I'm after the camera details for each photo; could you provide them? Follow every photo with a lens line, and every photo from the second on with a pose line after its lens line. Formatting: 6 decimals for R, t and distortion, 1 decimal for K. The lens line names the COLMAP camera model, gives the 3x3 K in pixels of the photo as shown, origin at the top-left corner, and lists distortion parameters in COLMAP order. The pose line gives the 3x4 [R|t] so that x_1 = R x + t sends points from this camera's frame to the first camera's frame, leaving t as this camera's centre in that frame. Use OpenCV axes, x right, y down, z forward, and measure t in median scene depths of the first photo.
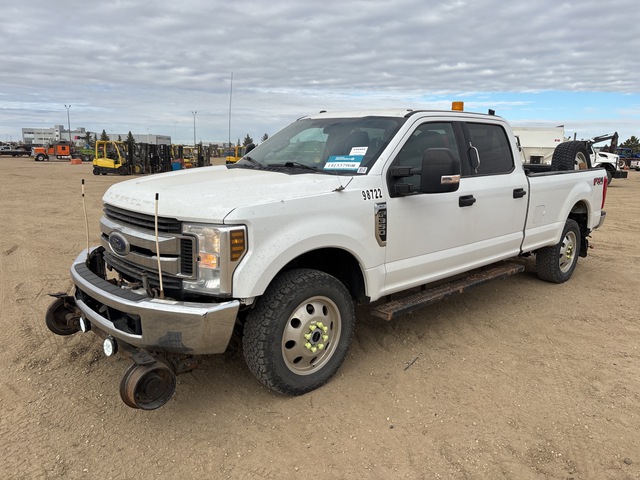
lens RADIAL K [[514.3, 0, 320.0], [0, 514.3, 240.0], [0, 0, 1]] dist [0.007717, -0.000514]
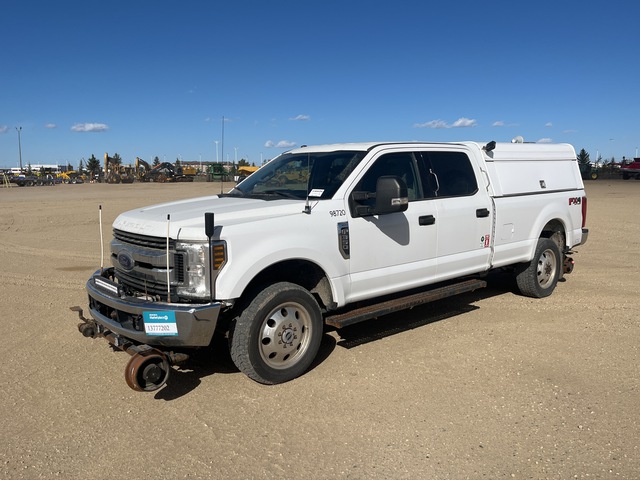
lens RADIAL K [[552.5, 0, 320.0], [0, 552.5, 240.0], [0, 0, 1]] dist [0.009717, 0.002102]
pose [[0.999076, -0.024767, -0.035116, 0.109377], [0.022582, 0.997864, -0.061300, 0.045396], [0.036559, 0.060450, 0.997501, -0.276962]]
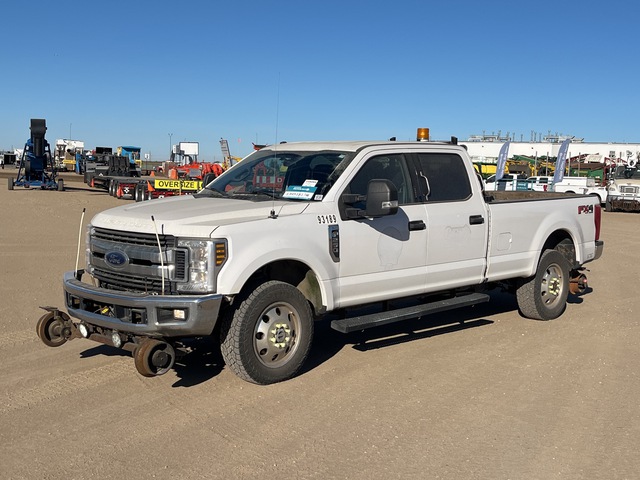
lens RADIAL K [[883.3, 0, 319.2], [0, 883.3, 218.8], [0, 0, 1]] dist [0.027250, 0.035607]
pose [[0.998909, -0.007675, 0.046057, -0.008475], [0.012932, 0.993288, -0.114946, 0.148291], [-0.044865, 0.115416, 0.992303, -1.029372]]
